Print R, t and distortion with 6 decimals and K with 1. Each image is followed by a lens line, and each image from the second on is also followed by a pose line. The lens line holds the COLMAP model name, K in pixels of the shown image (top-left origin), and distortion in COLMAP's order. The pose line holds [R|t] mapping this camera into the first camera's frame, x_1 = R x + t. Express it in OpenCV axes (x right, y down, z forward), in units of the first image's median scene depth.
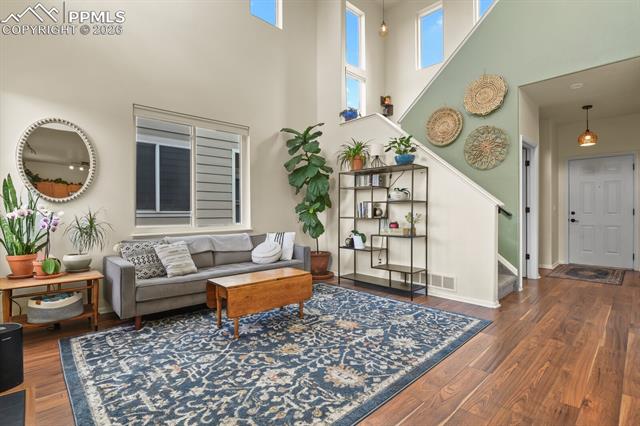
lens RADIAL K [[304.0, 0, 317.0], [0, 304.0, 215.8], [0, 0, 1]] dist [-0.019926, -0.000614]
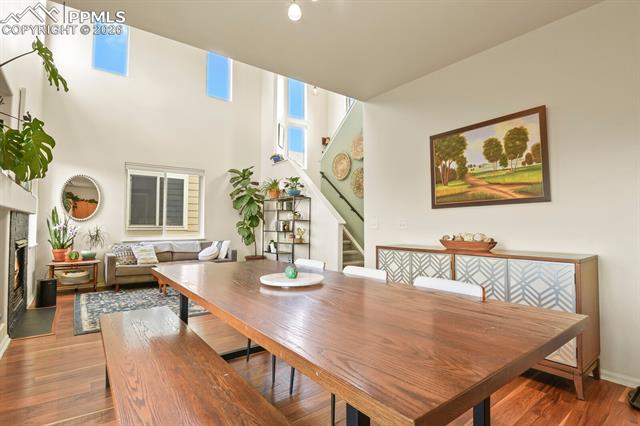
lens RADIAL K [[320.0, 0, 323.5], [0, 320.0, 213.8], [0, 0, 1]] dist [-0.018223, -0.000385]
pose [[0.995332, -0.000258, -0.096508, 0.568637], [-0.004906, 0.998568, -0.053263, 0.003891], [0.096384, 0.053488, 0.993906, -0.550956]]
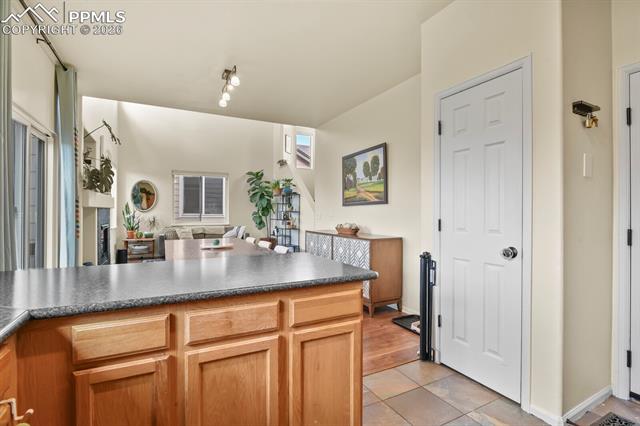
lens RADIAL K [[308.6, 0, 323.3], [0, 308.6, 213.1], [0, 0, 1]] dist [-0.009924, 0.000233]
pose [[0.963566, 0.008301, -0.267343, 1.028837], [-0.012122, 0.999847, -0.012643, -0.012171], [0.267197, 0.015423, 0.963518, -0.881427]]
